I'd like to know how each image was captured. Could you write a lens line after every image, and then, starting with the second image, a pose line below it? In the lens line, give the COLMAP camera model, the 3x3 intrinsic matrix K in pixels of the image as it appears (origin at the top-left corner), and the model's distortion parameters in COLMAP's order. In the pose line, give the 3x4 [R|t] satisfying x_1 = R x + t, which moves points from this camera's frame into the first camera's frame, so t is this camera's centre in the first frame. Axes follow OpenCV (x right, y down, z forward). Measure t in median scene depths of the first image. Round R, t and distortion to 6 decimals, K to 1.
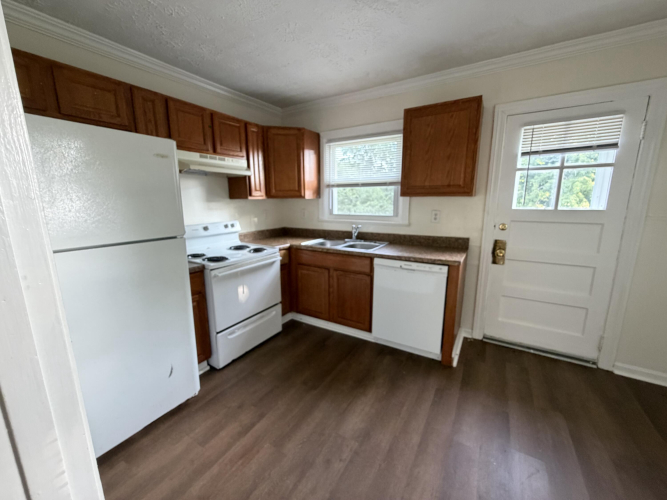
lens RADIAL K [[265.0, 0, 338.0], [0, 265.0, 251.0], [0, 0, 1]] dist [-0.002538, 0.001350]
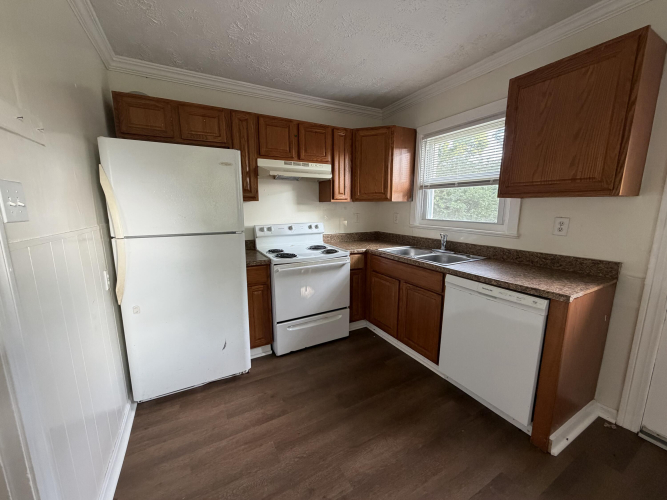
lens RADIAL K [[265.0, 0, 334.6], [0, 265.0, 251.2], [0, 0, 1]] dist [-0.002538, 0.001350]
pose [[0.864652, 0.089634, -0.494310, 0.239373], [-0.098611, 0.995094, 0.007950, -0.015642], [0.492598, 0.041871, 0.869249, 0.136532]]
